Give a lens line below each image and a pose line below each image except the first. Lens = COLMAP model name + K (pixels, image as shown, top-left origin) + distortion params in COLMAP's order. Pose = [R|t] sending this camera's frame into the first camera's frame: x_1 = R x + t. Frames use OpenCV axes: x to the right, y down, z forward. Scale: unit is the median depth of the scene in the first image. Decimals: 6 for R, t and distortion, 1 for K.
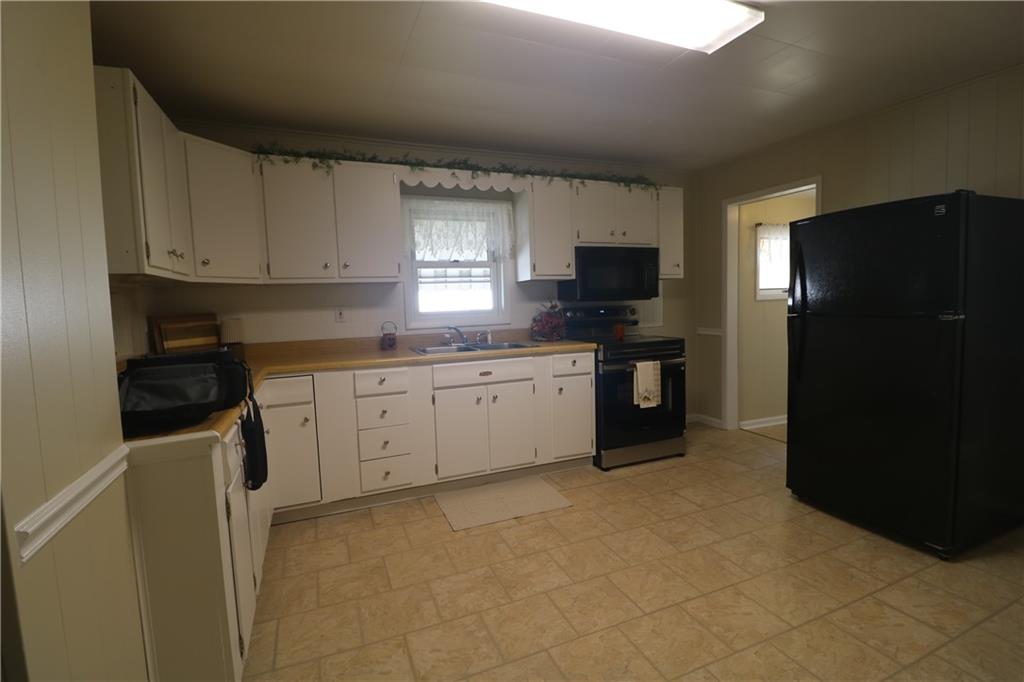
lens RADIAL K [[479.3, 0, 521.1], [0, 479.3, 339.6], [0, 0, 1]] dist [-0.008357, -0.008193]
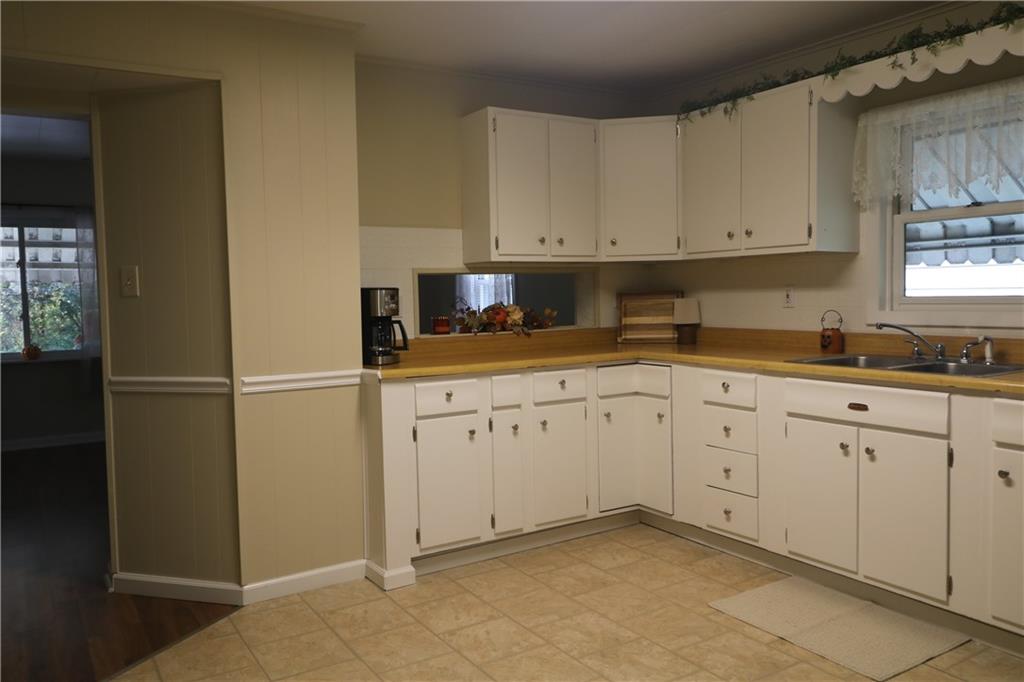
lens RADIAL K [[824.1, 0, 506.9], [0, 824.1, 338.3], [0, 0, 1]] dist [0.012939, -0.001675]
pose [[0.135922, 0.084175, -0.987137, 0.881010], [-0.066601, 0.994906, 0.075667, -0.061838], [0.988478, 0.055460, 0.140836, 0.443101]]
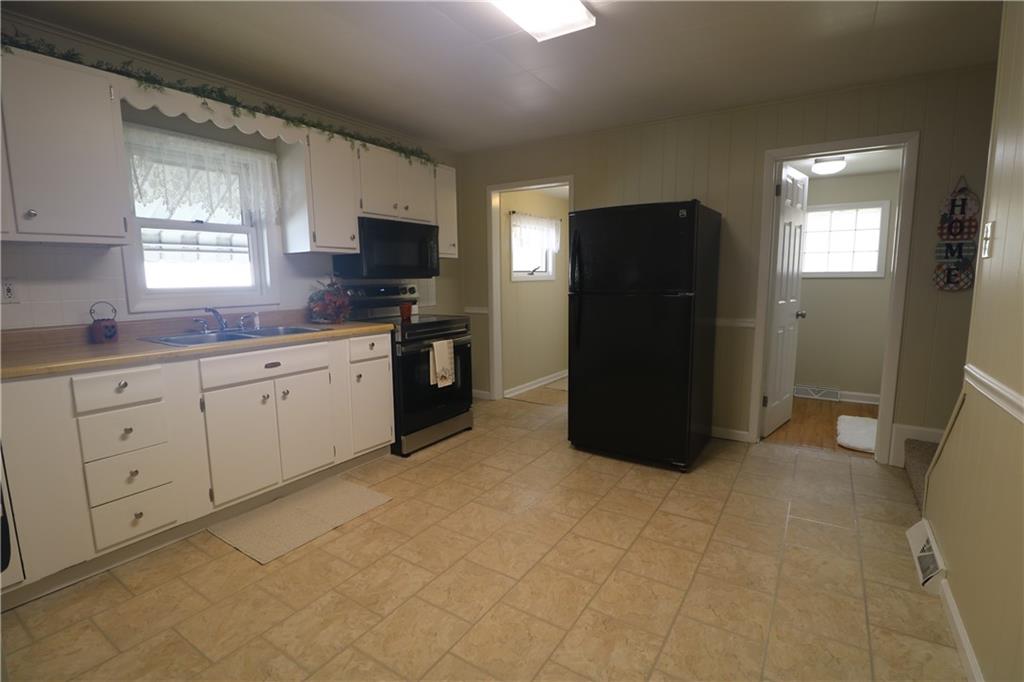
lens RADIAL K [[479.3, 0, 524.6], [0, 479.3, 342.6], [0, 0, 1]] dist [-0.008357, -0.008193]
pose [[0.820852, -0.054331, 0.568551, -0.186315], [0.029564, 0.998173, 0.052703, 0.003385], [-0.570376, -0.026452, 0.820958, 0.098807]]
